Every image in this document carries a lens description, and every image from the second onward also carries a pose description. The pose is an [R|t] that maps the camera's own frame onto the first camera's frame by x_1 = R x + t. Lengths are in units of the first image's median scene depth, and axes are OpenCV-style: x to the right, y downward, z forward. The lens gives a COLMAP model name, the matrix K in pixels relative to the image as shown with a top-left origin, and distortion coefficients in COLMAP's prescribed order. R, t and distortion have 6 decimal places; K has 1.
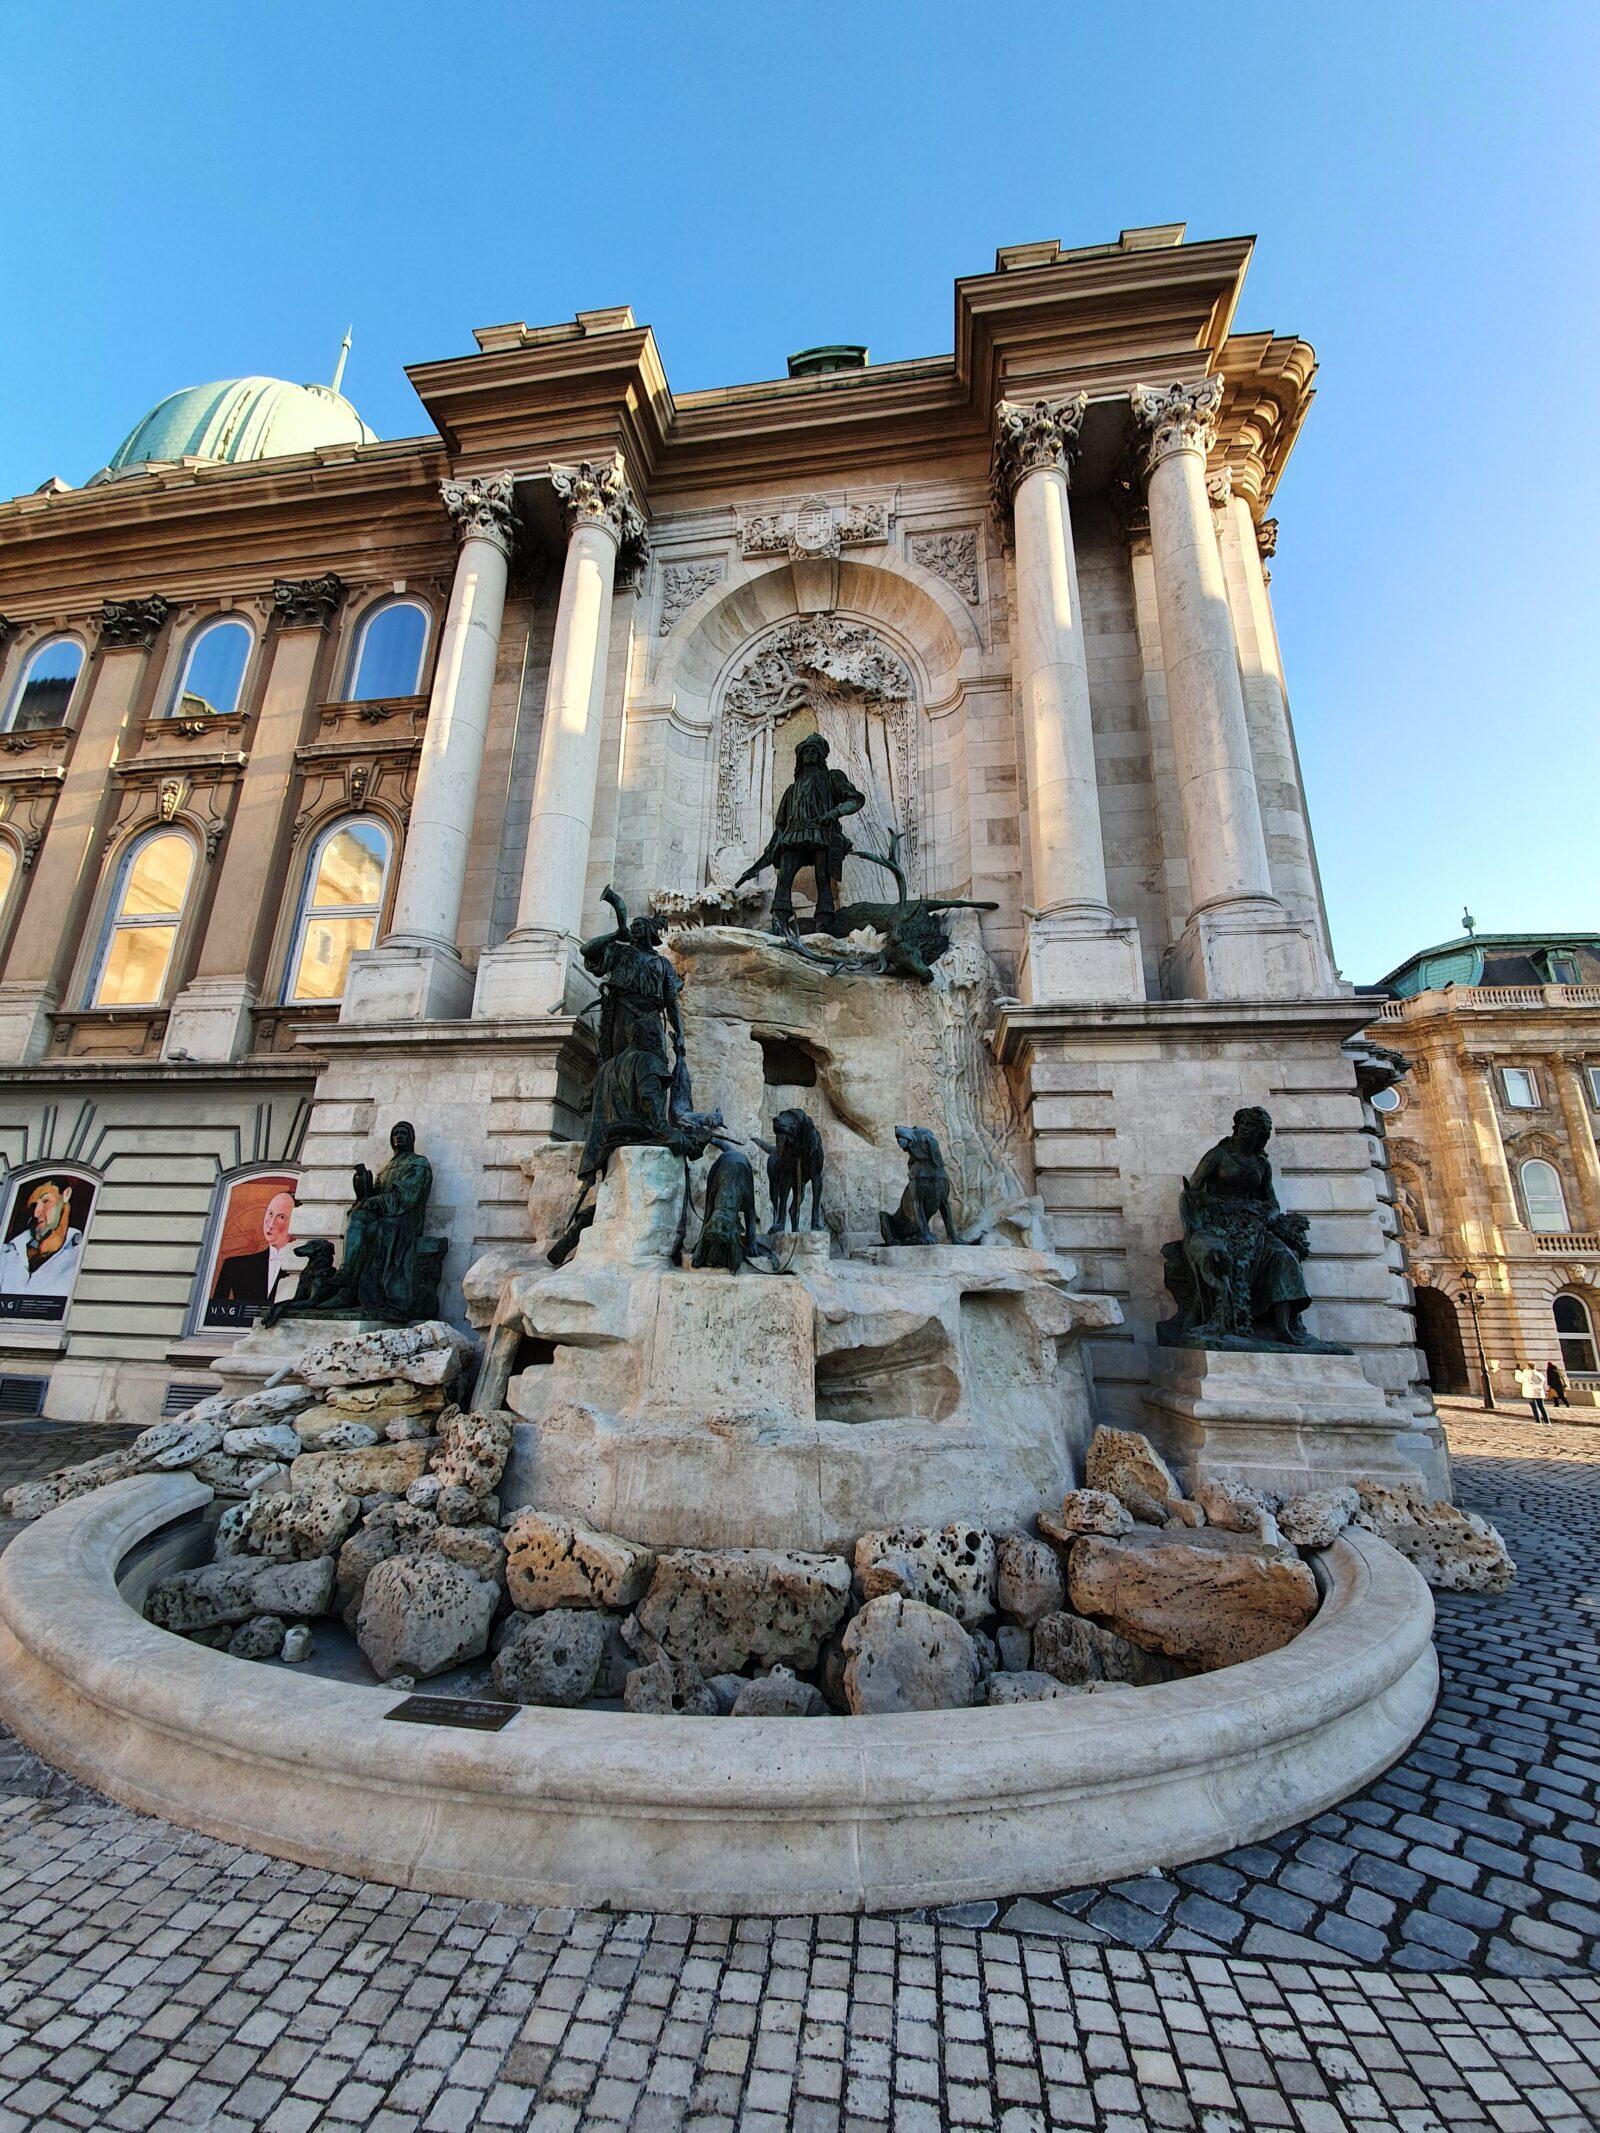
lens RADIAL K [[844.1, 0, 800.0], [0, 844.1, 1066.5], [0, 0, 1]] dist [-0.001246, -0.000061]
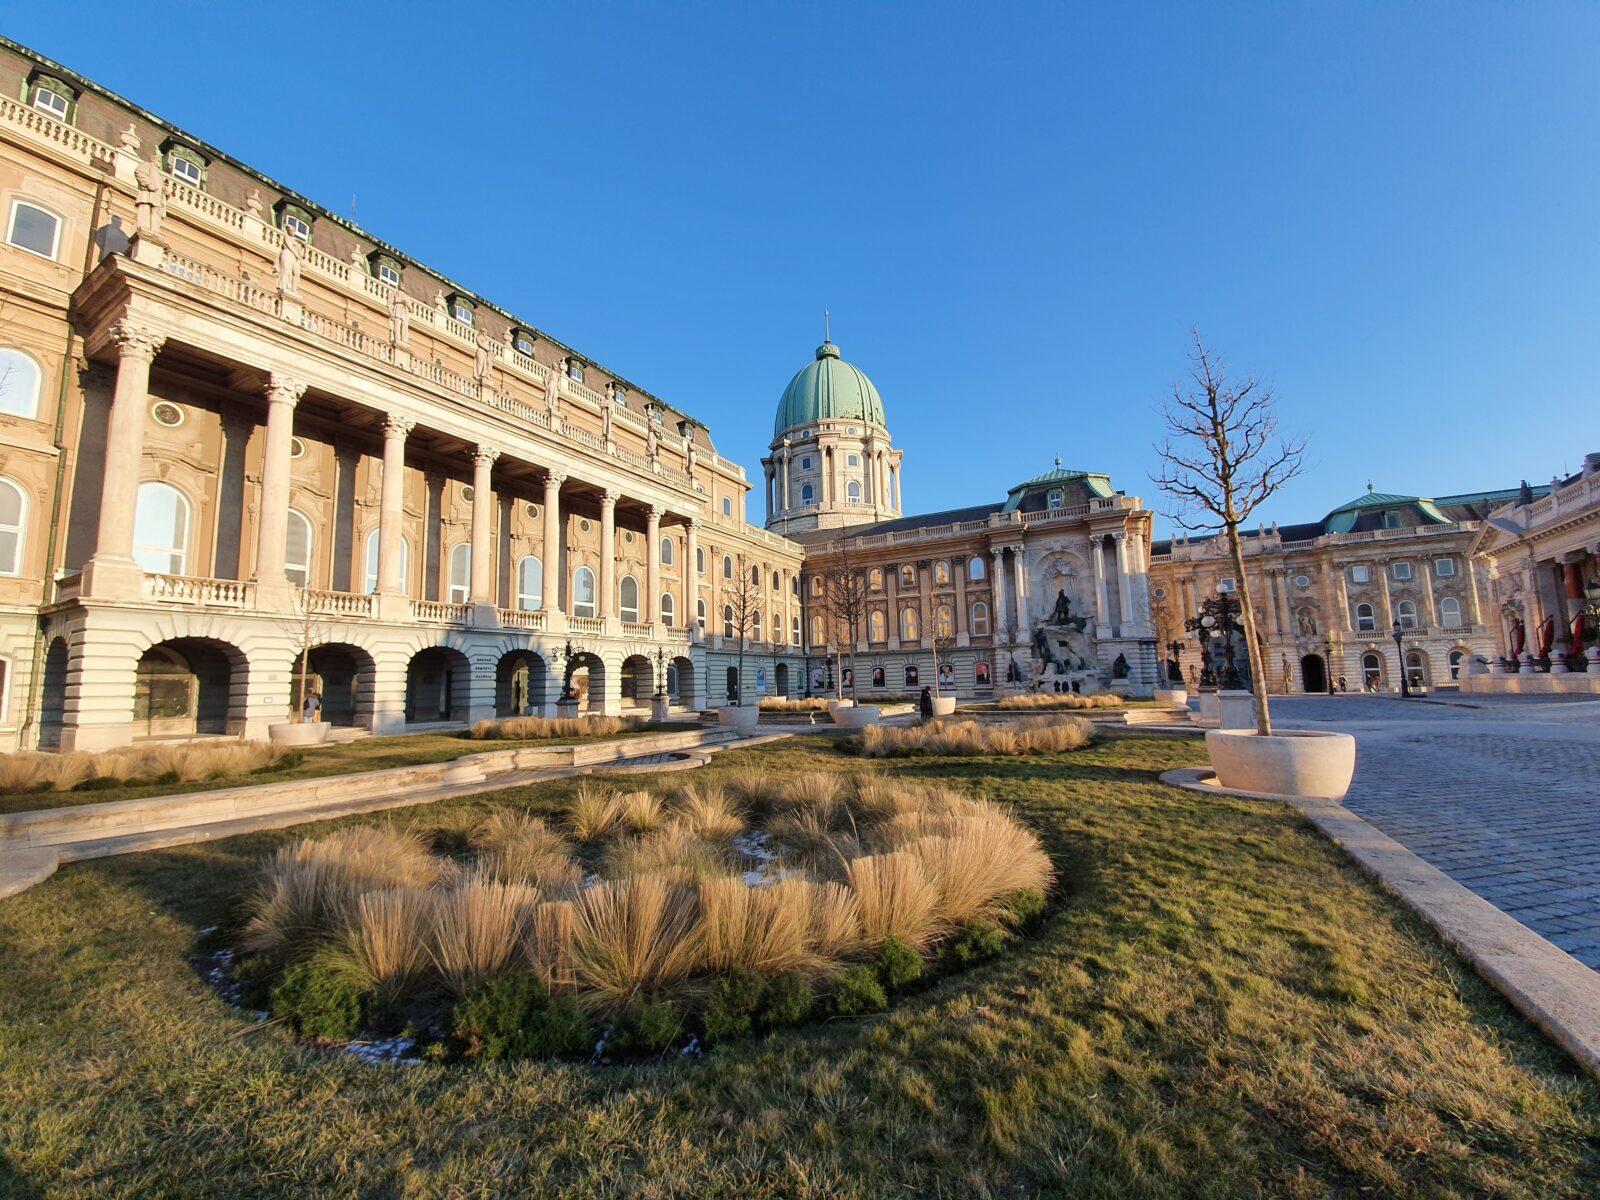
lens RADIAL K [[633.2, 0, 798.2], [0, 633.2, 618.4], [0, 0, 1]] dist [-0.001246, -0.000061]
pose [[0.935149, -0.089096, -0.342867, -0.180460], [0.149948, 0.976430, 0.155245, -0.992951], [0.320954, -0.196589, 0.926467, -3.318966]]
